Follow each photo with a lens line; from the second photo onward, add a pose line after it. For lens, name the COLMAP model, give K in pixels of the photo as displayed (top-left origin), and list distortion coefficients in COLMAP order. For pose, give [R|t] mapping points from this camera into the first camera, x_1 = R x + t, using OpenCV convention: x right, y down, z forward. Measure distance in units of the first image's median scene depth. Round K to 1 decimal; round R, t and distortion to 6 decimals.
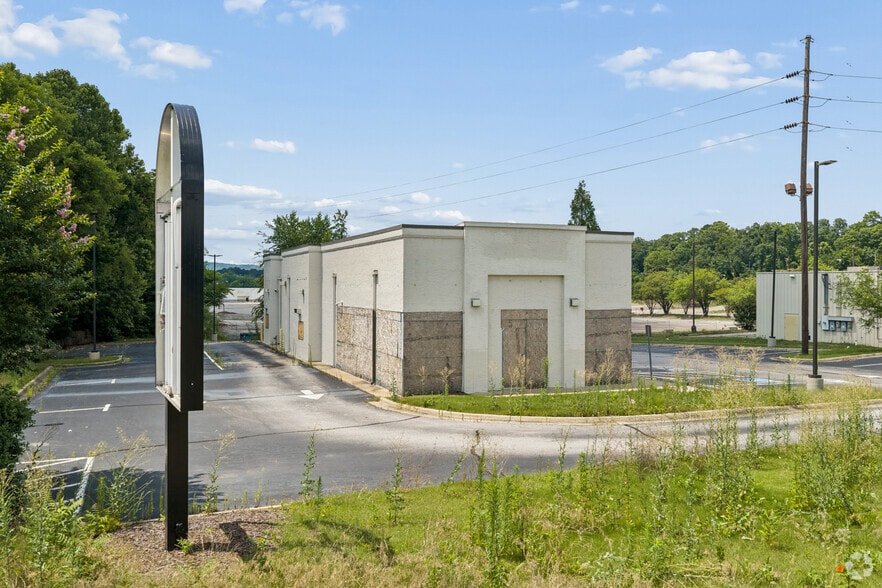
lens RADIAL K [[738.7, 0, 441.0], [0, 738.7, 294.0], [0, 0, 1]] dist [0.011087, -0.005865]
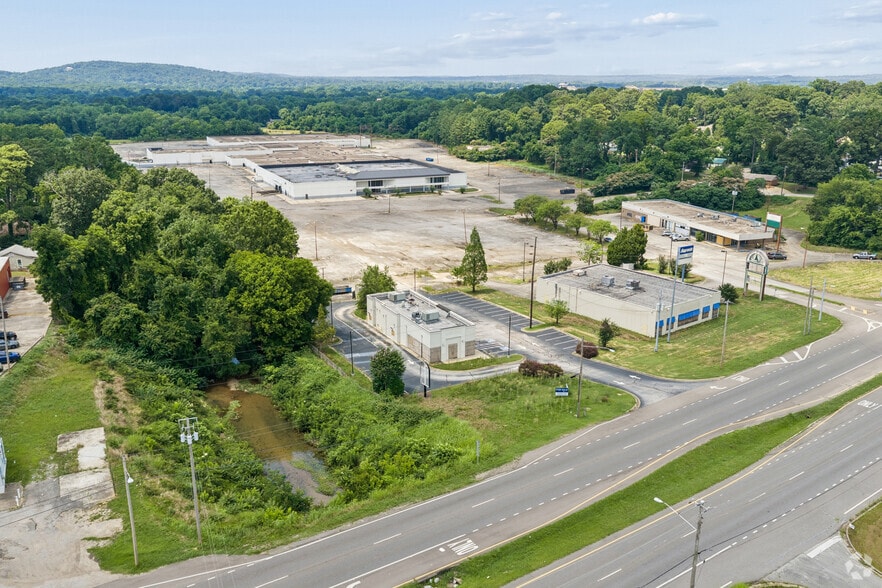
lens RADIAL K [[744.5, 0, 444.6], [0, 744.5, 294.1], [0, 0, 1]] dist [0.014005, -0.010639]
pose [[0.993095, -0.024291, 0.114773, -0.495027], [-0.007075, 0.964146, 0.265277, -1.592768], [-0.117102, -0.264257, 0.957317, -3.602653]]
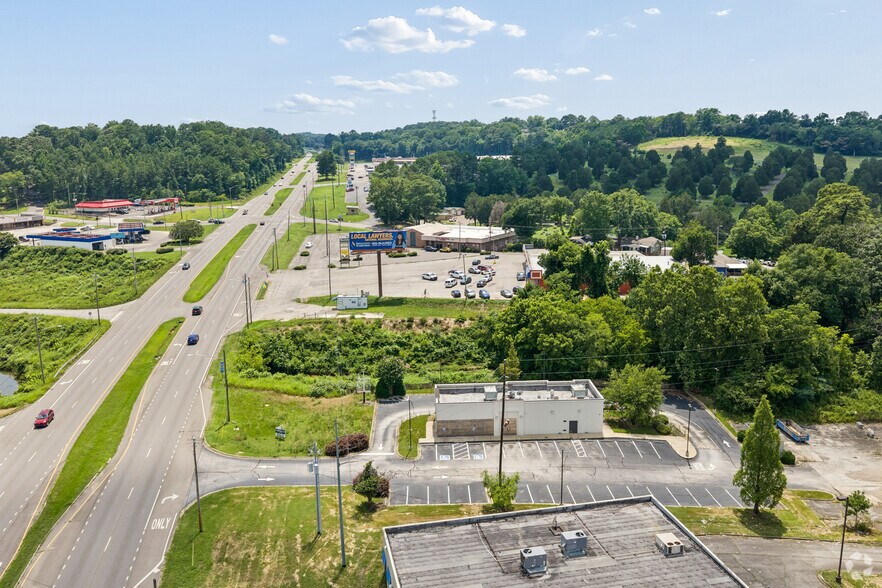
lens RADIAL K [[738.7, 0, 441.0], [0, 738.7, 294.0], [0, 0, 1]] dist [0.011087, -0.005865]
pose [[-0.340286, 0.200952, -0.918599, 4.138615], [0.010361, 0.977640, 0.210029, -1.633545], [0.940265, 0.061953, -0.334759, 2.496708]]
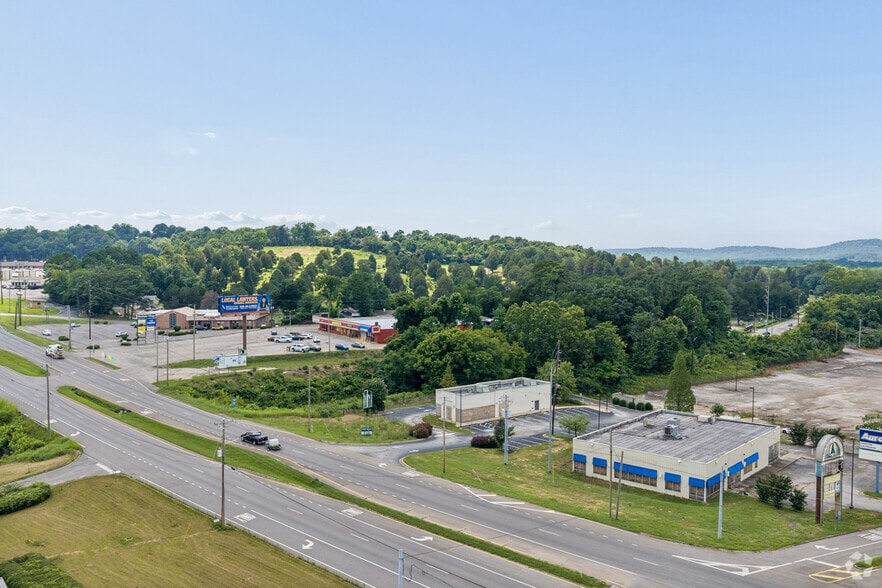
lens RADIAL K [[738.7, 0, 441.0], [0, 738.7, 294.0], [0, 0, 1]] dist [0.011087, -0.005865]
pose [[0.279618, 0.050803, -0.958766, 5.664061], [-0.012977, 0.998708, 0.049135, -1.152069], [0.960024, -0.001297, 0.279916, -0.702678]]
